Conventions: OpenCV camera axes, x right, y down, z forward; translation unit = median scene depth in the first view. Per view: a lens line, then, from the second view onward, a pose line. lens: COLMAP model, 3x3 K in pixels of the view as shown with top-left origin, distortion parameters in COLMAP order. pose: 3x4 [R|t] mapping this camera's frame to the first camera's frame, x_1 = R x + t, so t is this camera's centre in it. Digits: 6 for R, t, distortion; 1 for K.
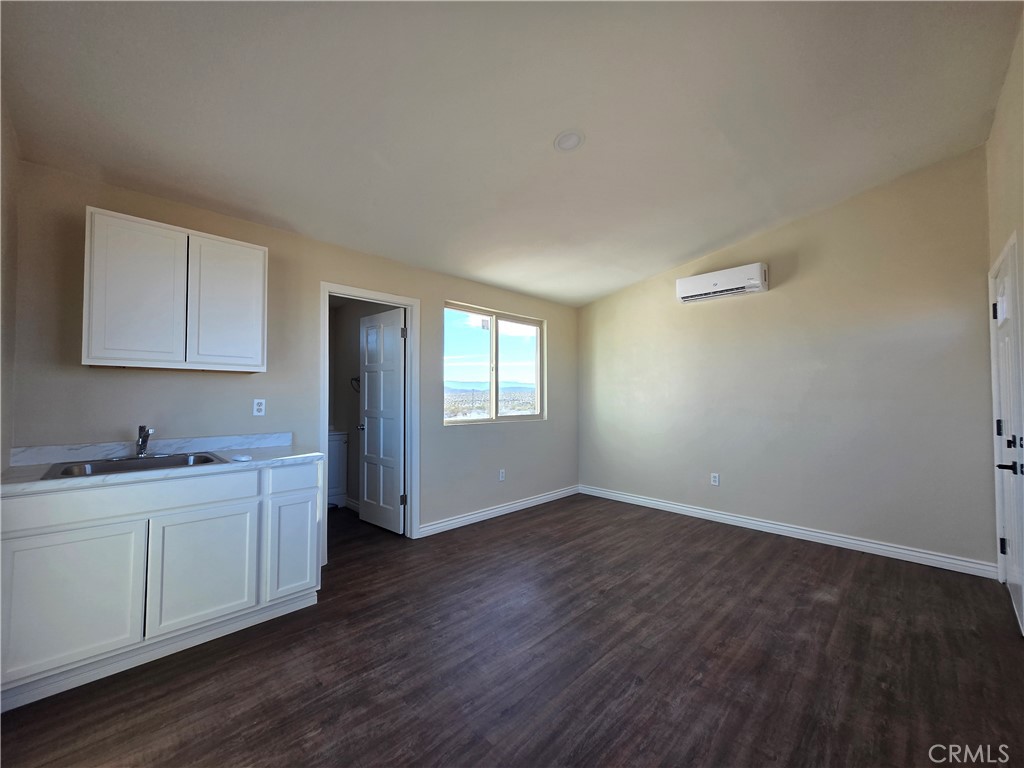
lens RADIAL K [[412.1, 0, 512.7], [0, 412.1, 384.1], [0, 0, 1]] dist [0.000328, -0.000029]
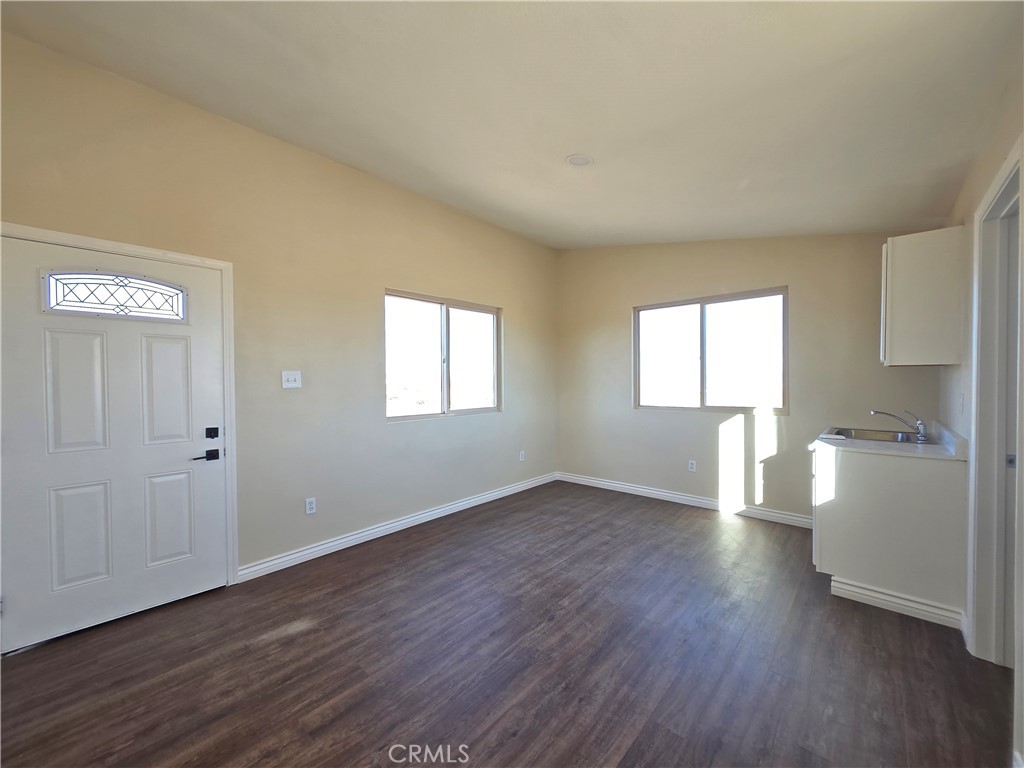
lens RADIAL K [[412.1, 0, 511.4], [0, 412.1, 384.4], [0, 0, 1]] dist [0.000328, -0.000029]
pose [[-0.998873, 0.009027, -0.046591, 0.356566], [0.009665, 0.999862, -0.013477, 0.019874], [0.046463, -0.013912, -0.998823, 1.983197]]
